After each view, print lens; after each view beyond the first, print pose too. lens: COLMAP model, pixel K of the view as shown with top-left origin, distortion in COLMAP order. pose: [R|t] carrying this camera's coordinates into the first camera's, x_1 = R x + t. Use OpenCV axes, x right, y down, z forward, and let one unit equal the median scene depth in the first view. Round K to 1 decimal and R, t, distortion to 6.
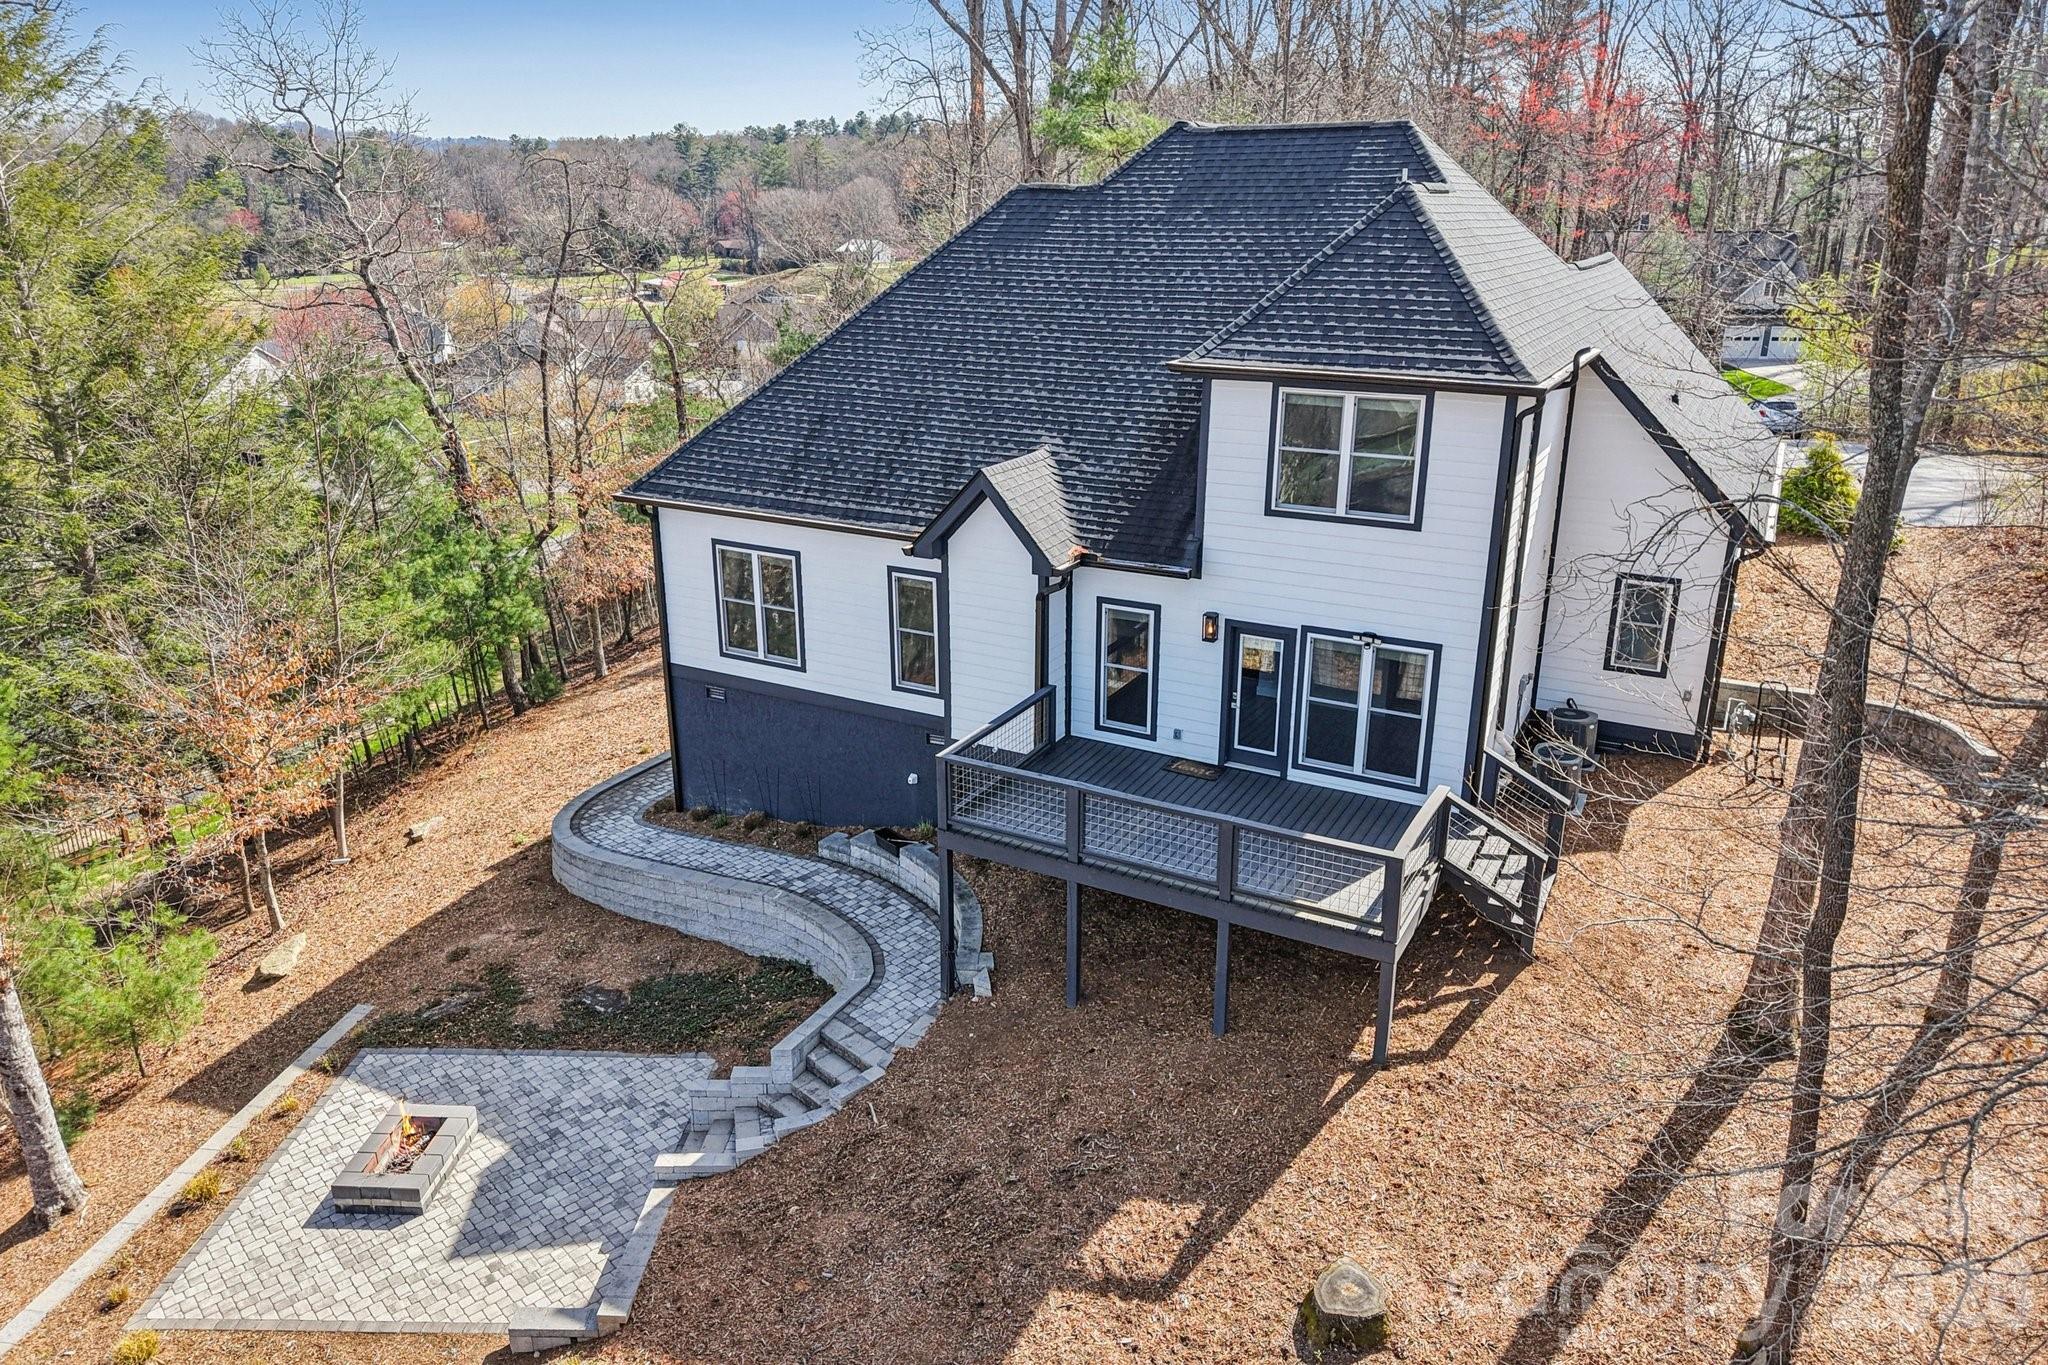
lens RADIAL K [[1440.7, 0, 988.3], [0, 1440.7, 677.7], [0, 0, 1]] dist [0.001256, -0.001692]
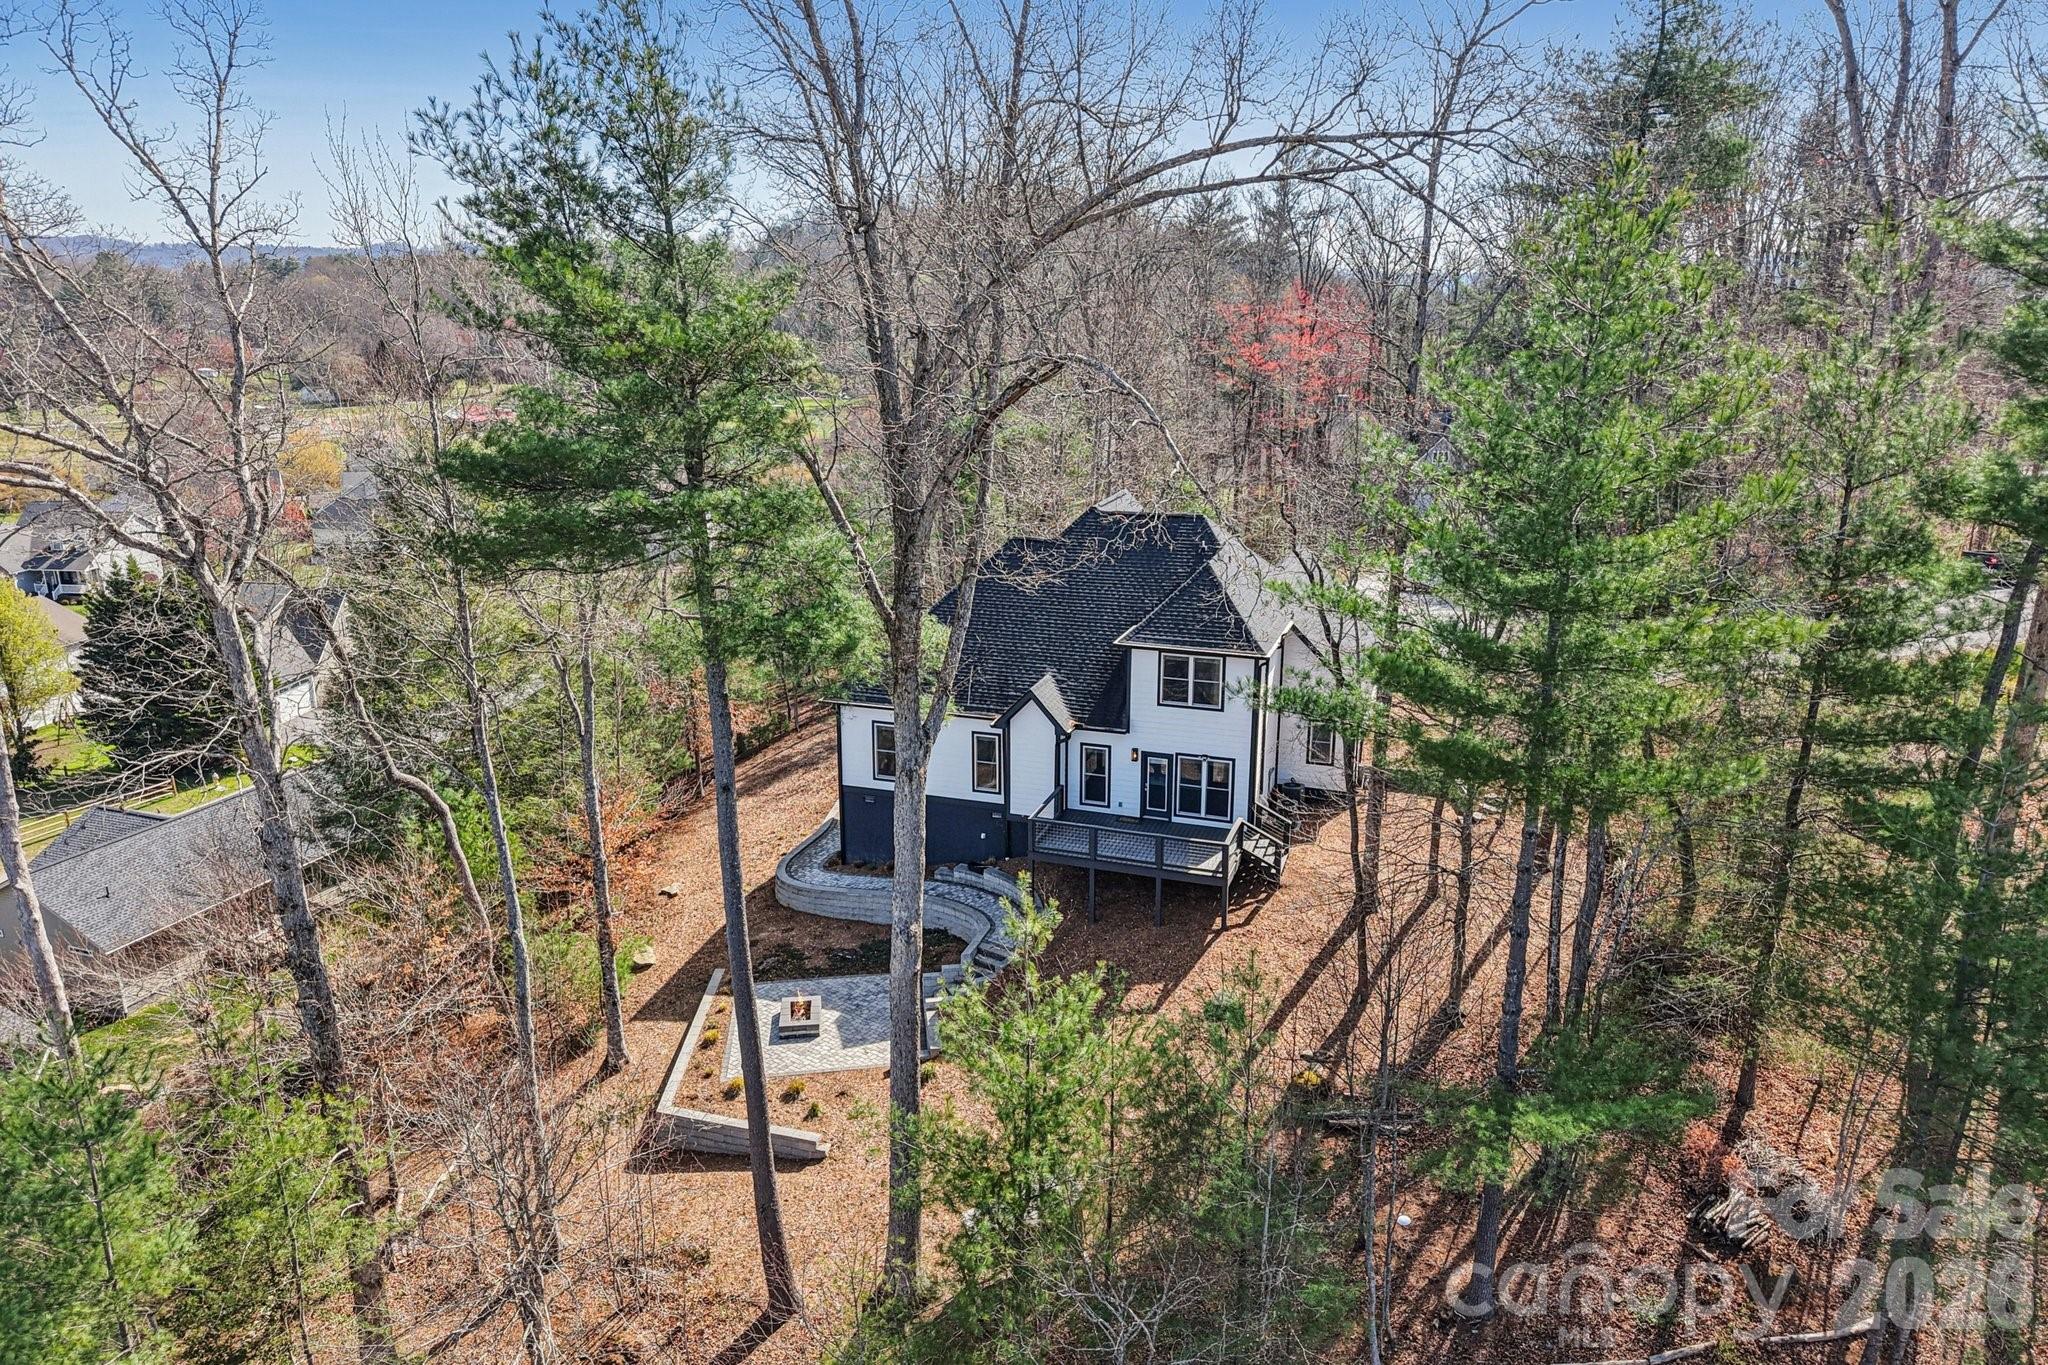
lens RADIAL K [[1382.8, 0, 1035.2], [0, 1382.8, 648.4], [0, 0, 1]] dist [0.014722, -0.006413]
pose [[0.982724, -0.037107, 0.181320, -0.388913], [0.053826, 0.994650, -0.088170, -0.018858], [-0.177078, 0.096407, 0.979464, -1.114146]]
